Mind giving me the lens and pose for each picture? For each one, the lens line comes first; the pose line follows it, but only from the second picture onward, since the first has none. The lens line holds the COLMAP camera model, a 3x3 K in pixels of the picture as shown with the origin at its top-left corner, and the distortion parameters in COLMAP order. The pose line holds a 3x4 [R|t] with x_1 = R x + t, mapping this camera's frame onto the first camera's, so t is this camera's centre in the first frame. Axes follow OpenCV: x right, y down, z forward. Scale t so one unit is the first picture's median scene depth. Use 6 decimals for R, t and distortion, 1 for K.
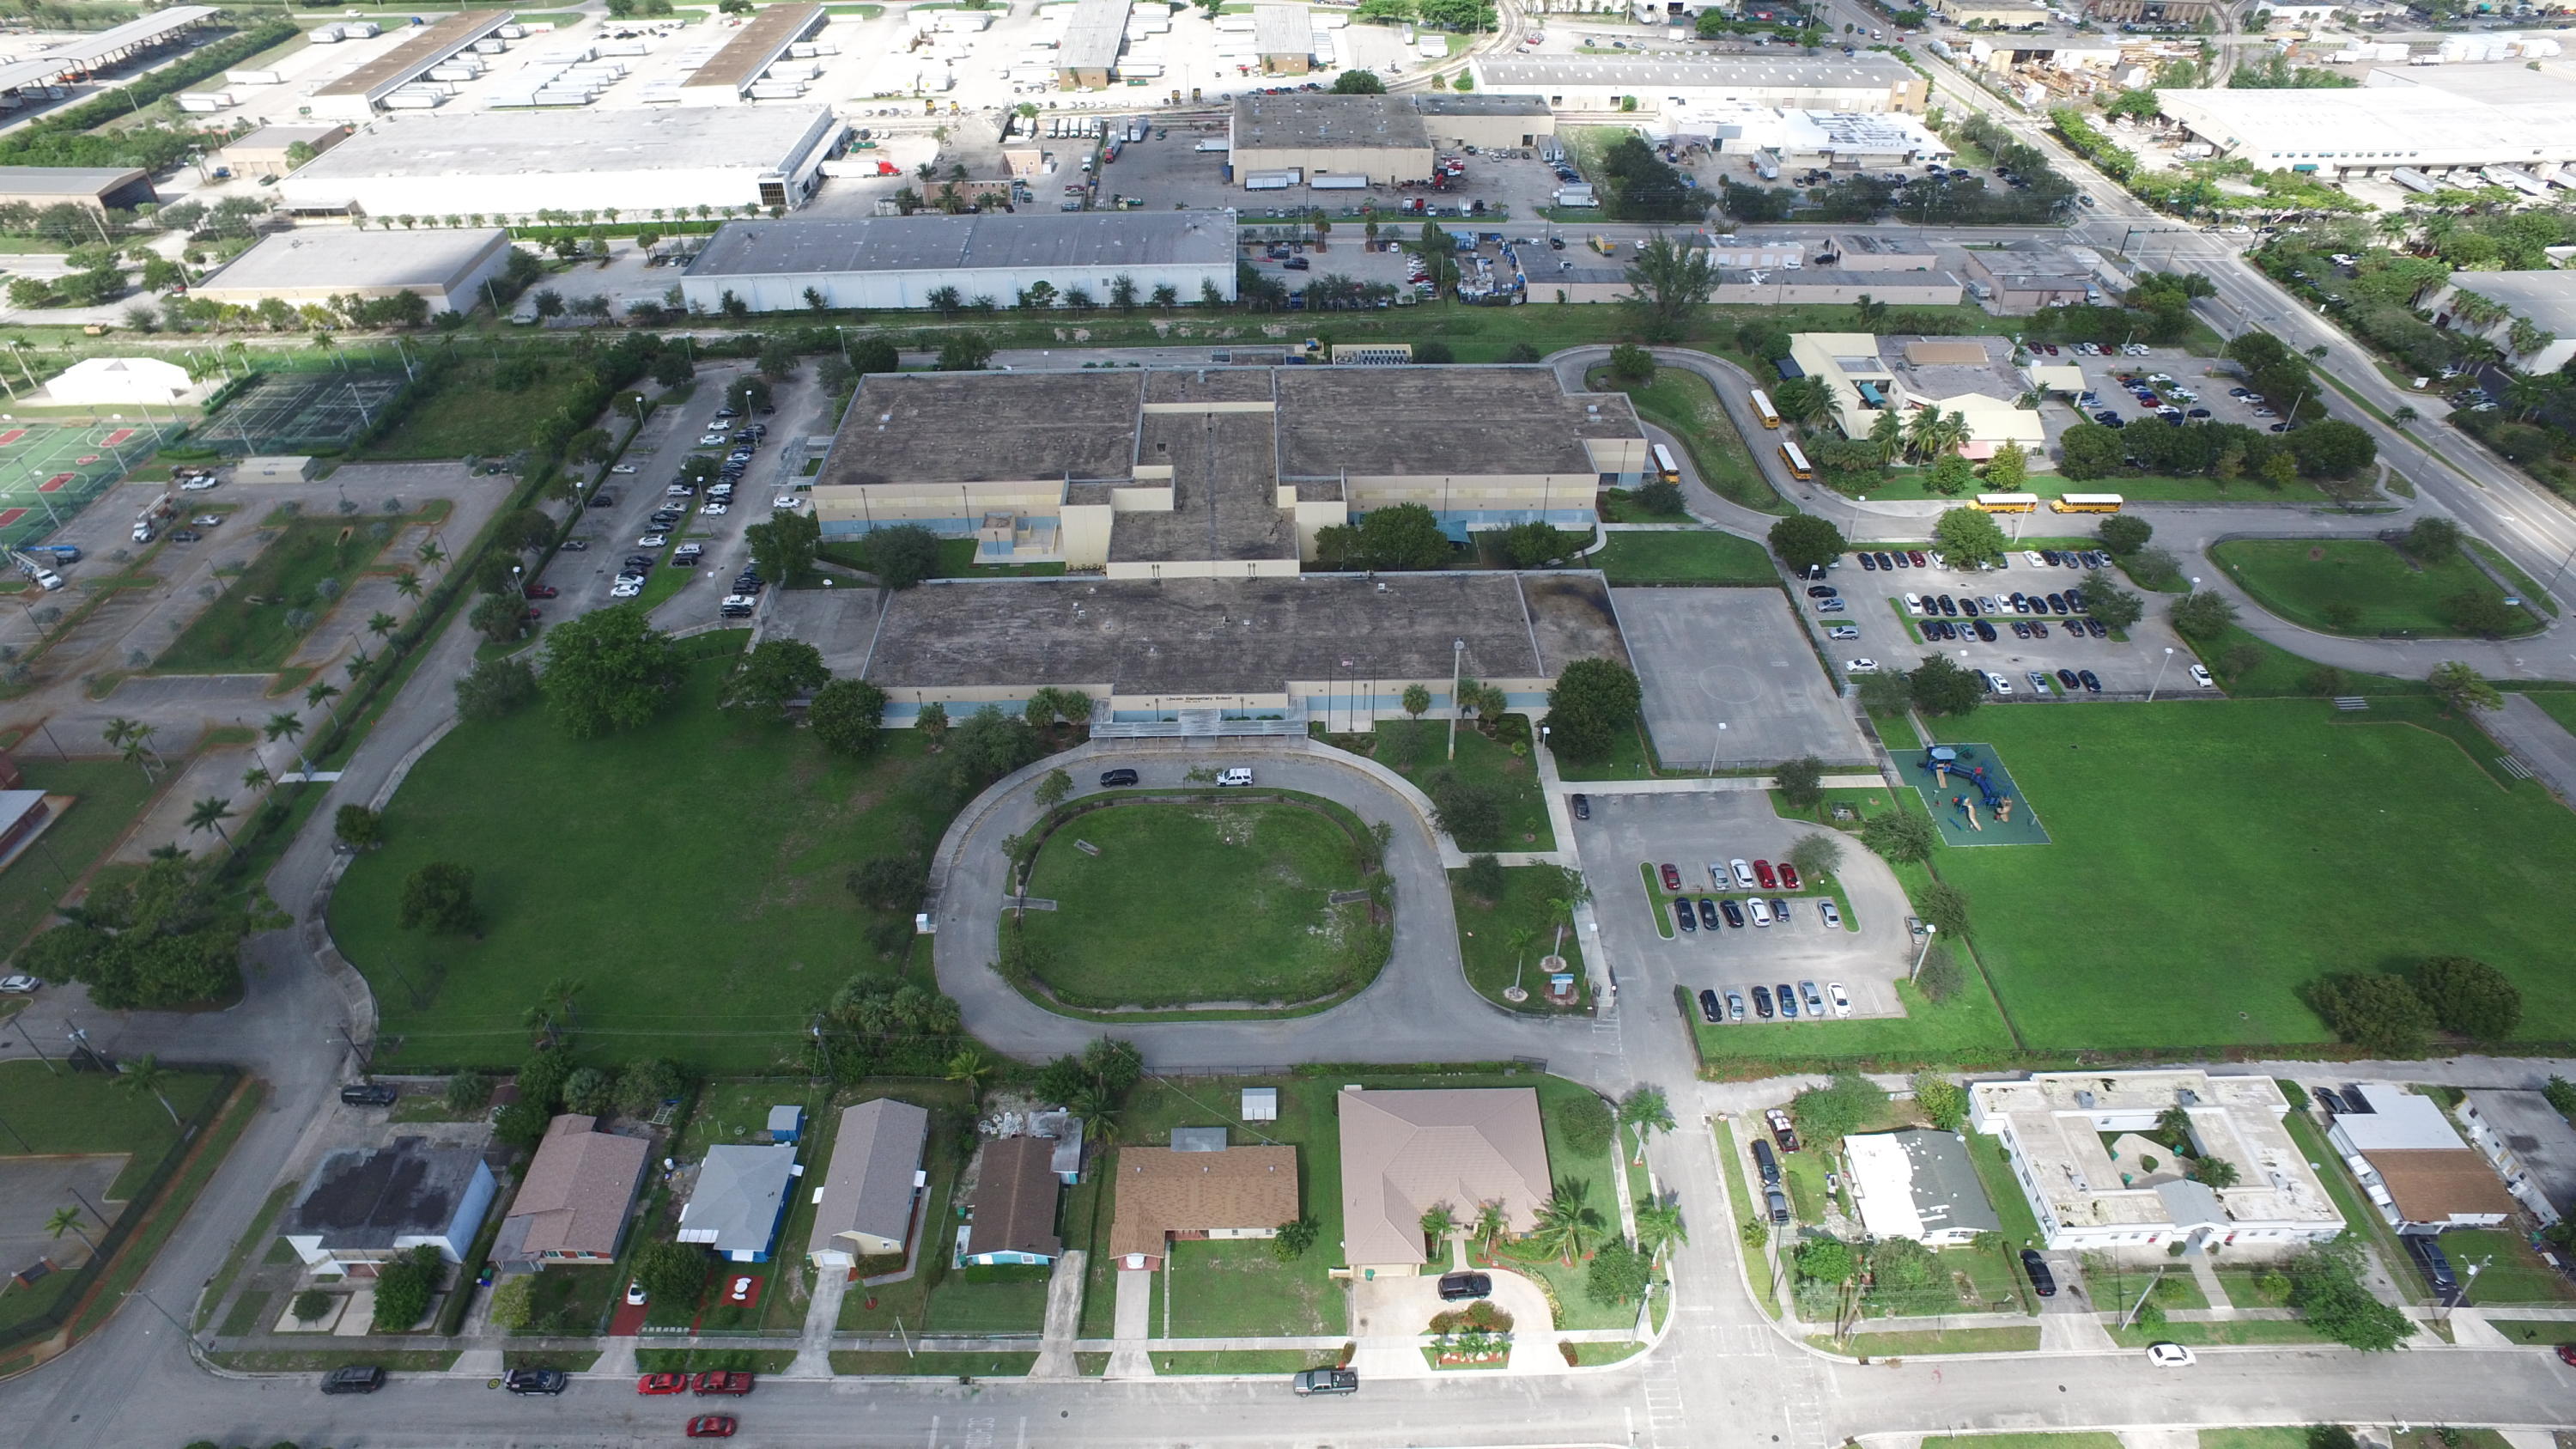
lens RADIAL K [[1502.9, 0, 1284.0], [0, 1502.9, 725.8], [0, 0, 1]] dist [-0.117551, 0.085436]
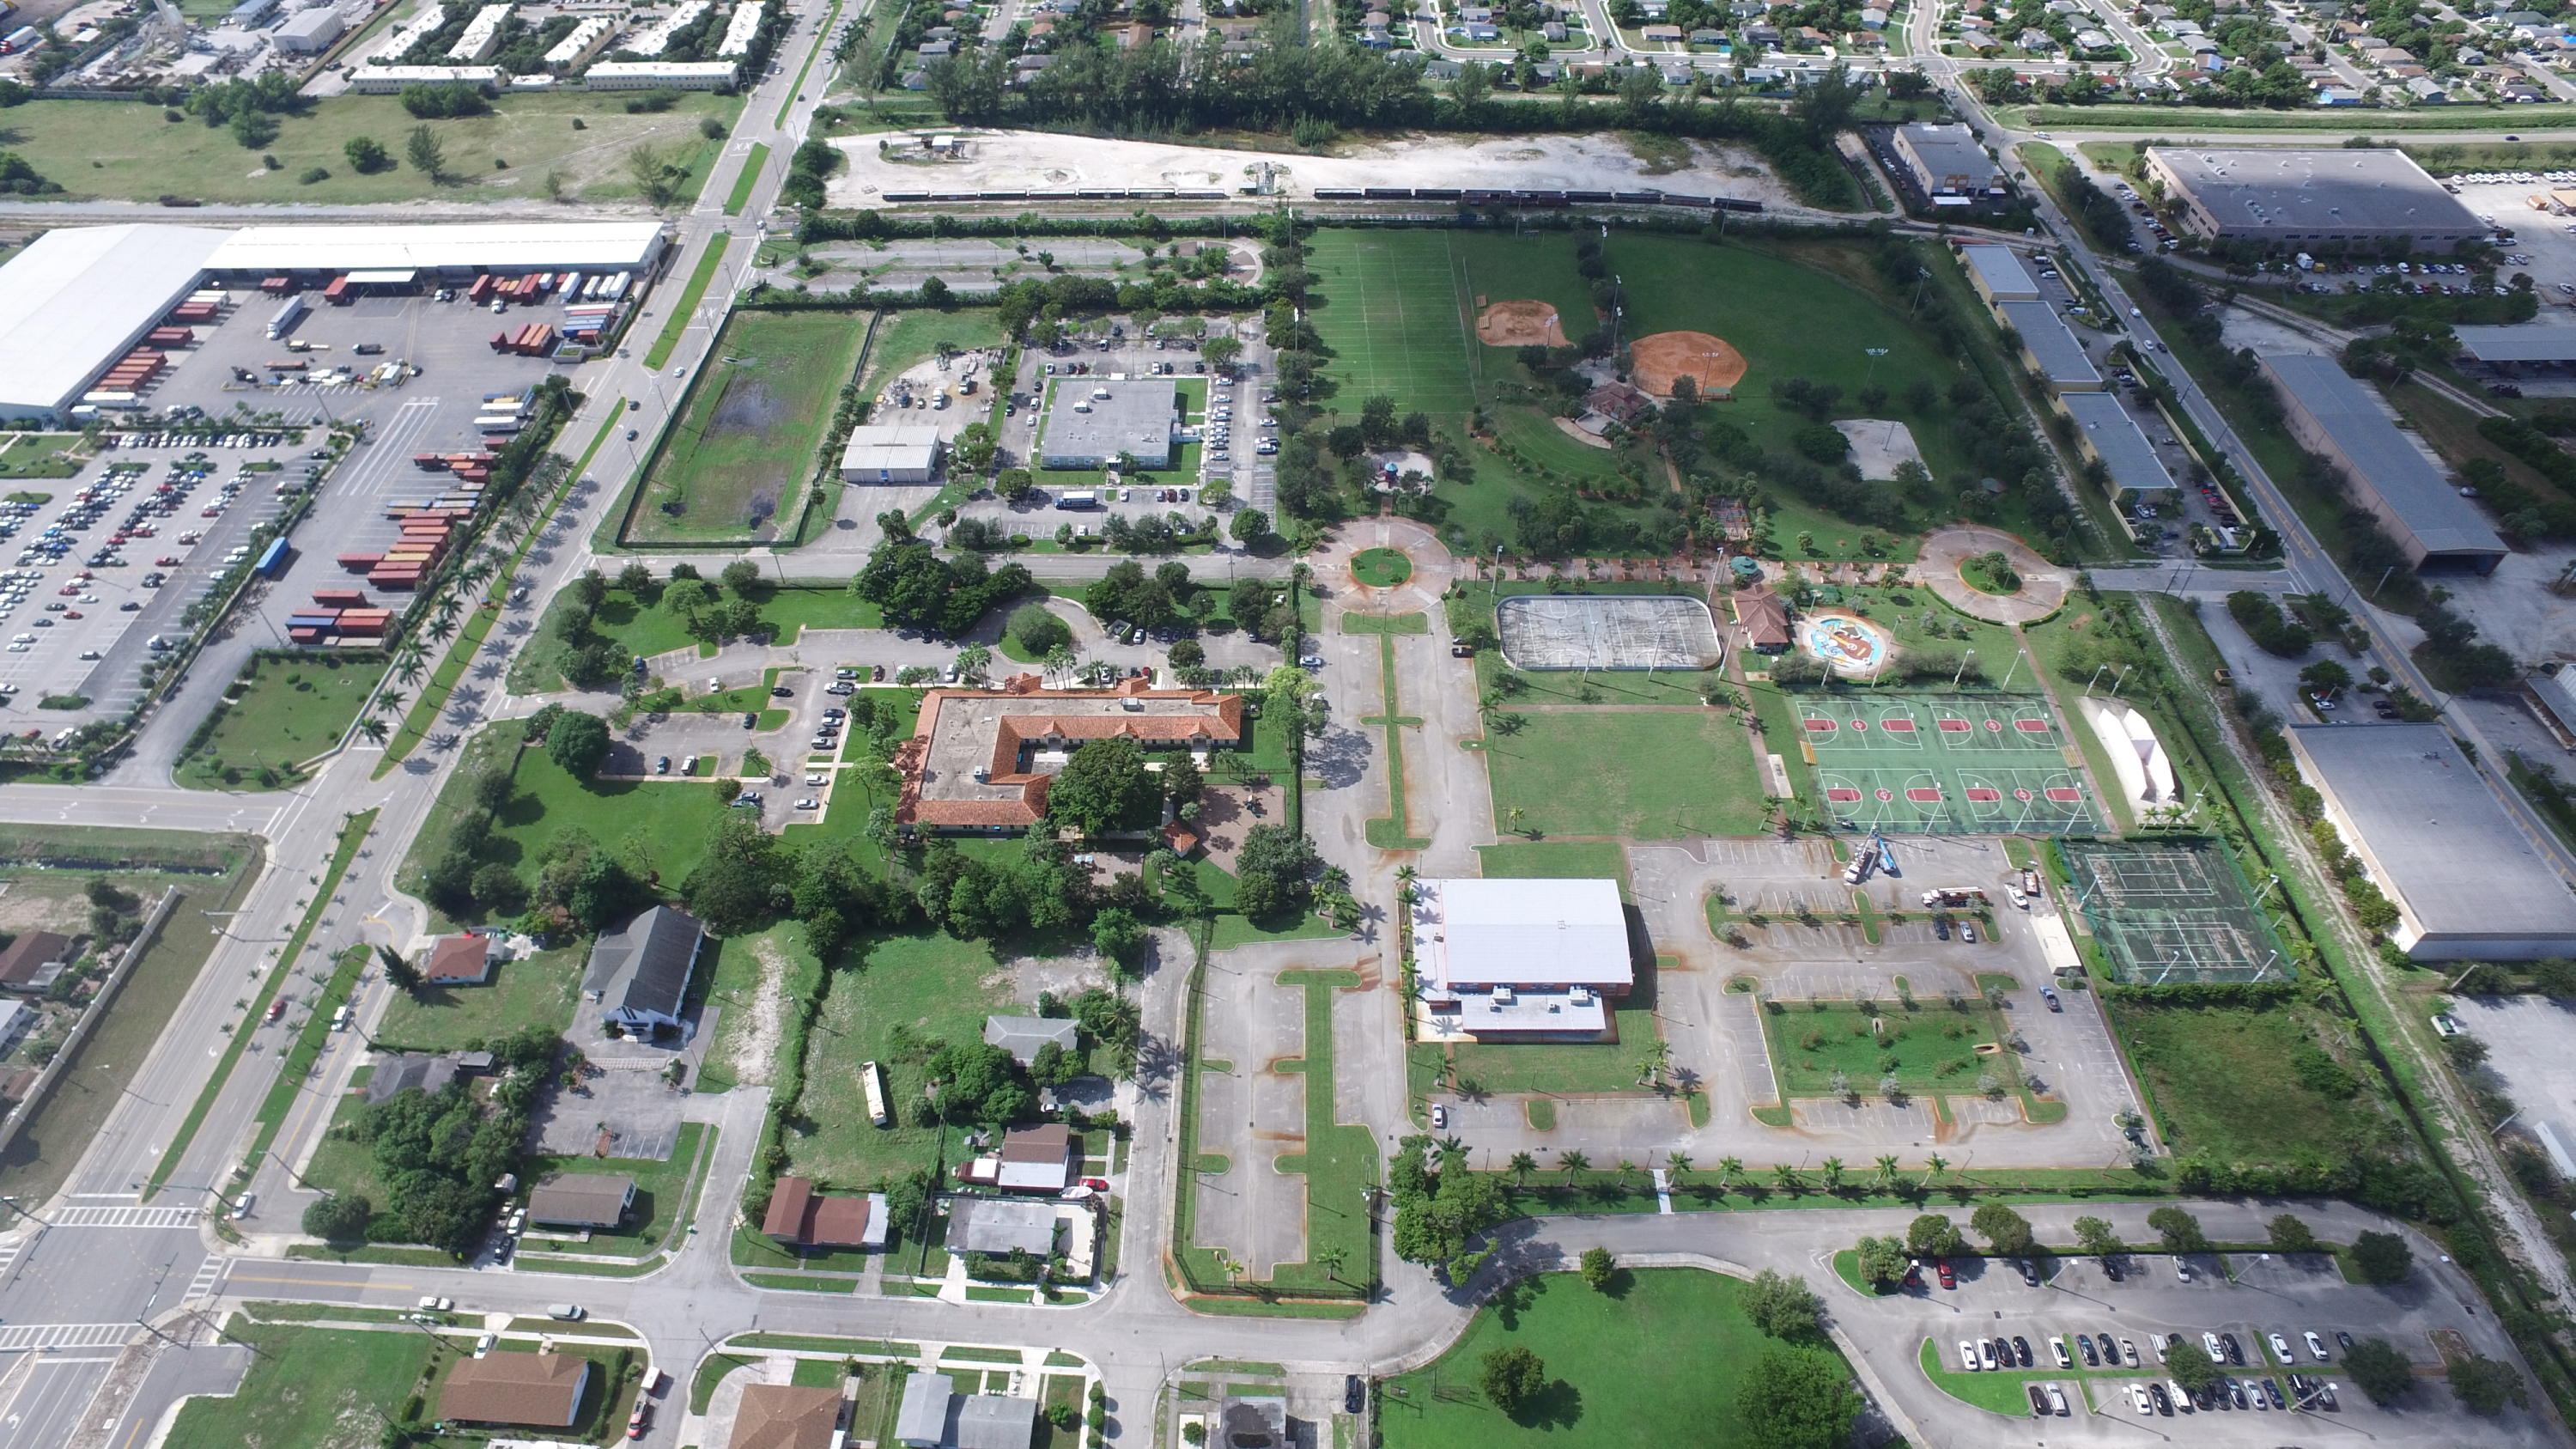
lens RADIAL K [[1502.9, 0, 1284.0], [0, 1502.9, 725.8], [0, 0, 1]] dist [-0.117551, 0.085436]
pose [[-0.019521, 0.723517, -0.690030, -0.066202], [-0.616140, 0.534828, 0.578214, -0.637017], [0.787395, 0.436443, 0.435347, 0.008221]]
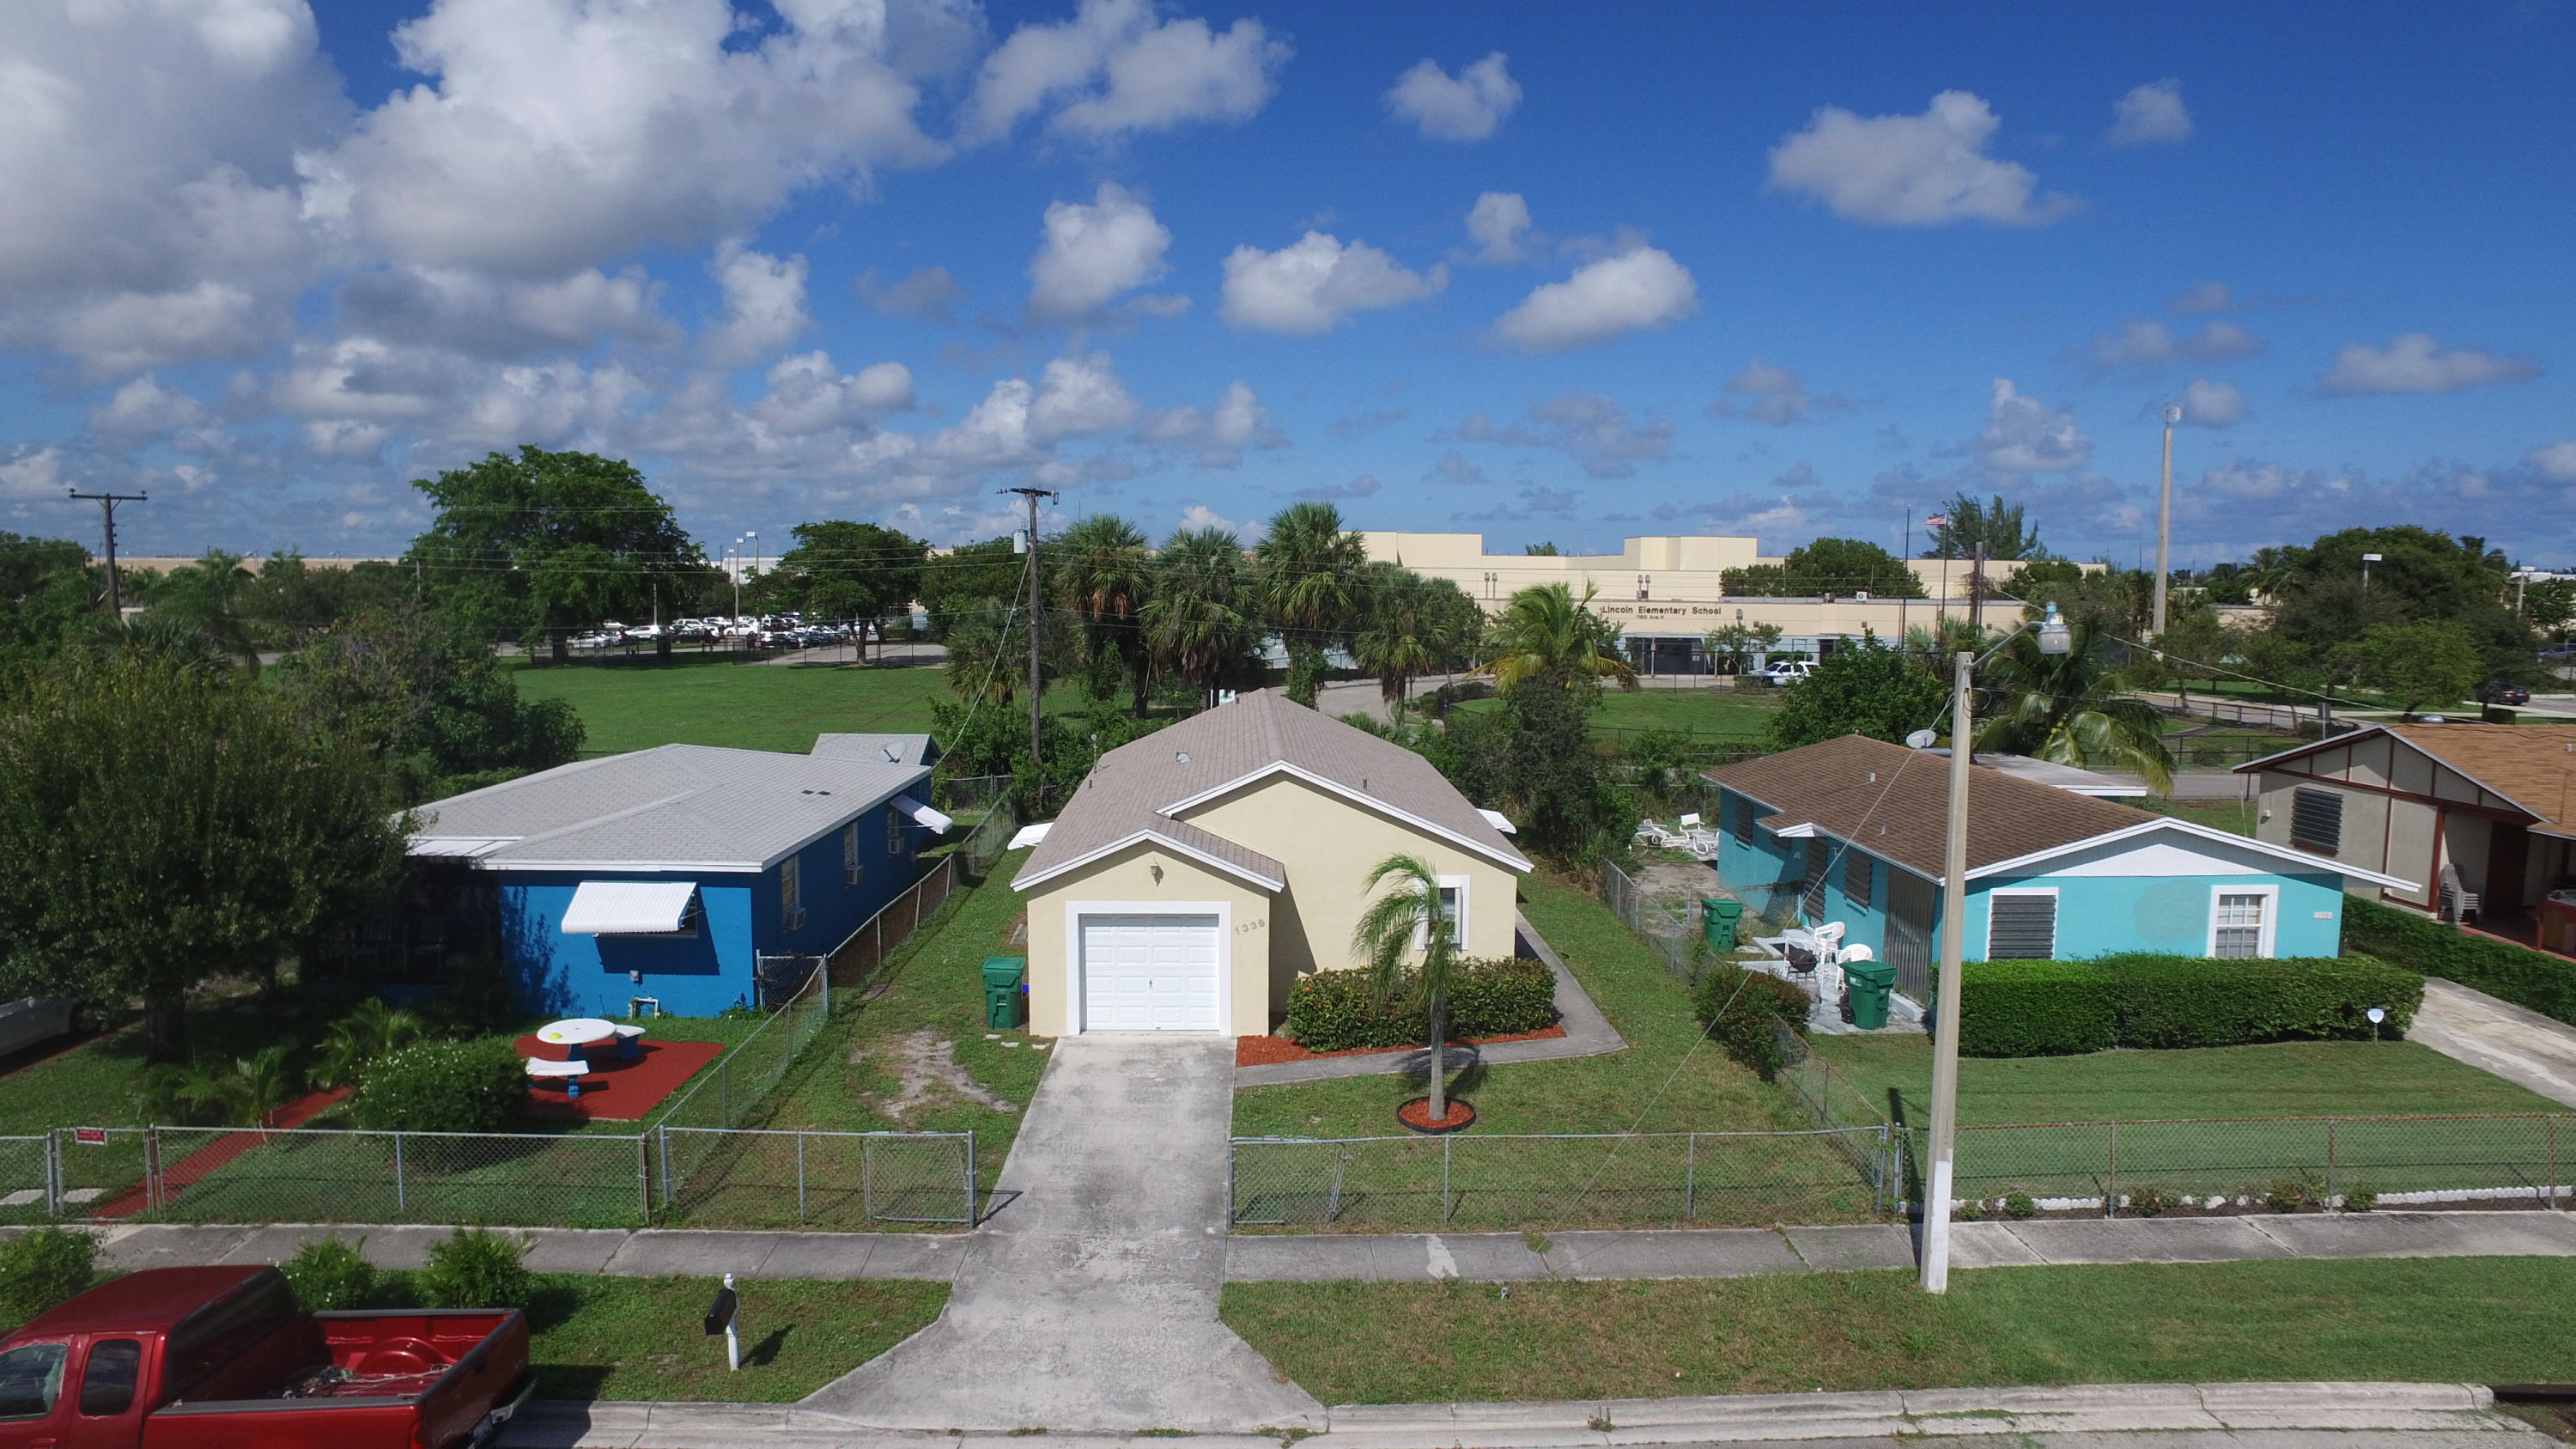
lens RADIAL K [[1502.9, 0, 1284.0], [0, 1502.9, 725.8], [0, 0, 1]] dist [-0.117551, 0.085436]
pose [[0.999647, 0.007712, 0.025415, -0.185167], [0.007056, 0.845423, -0.534050, 0.271426], [-0.025605, 0.534041, 0.845071, 0.523981]]
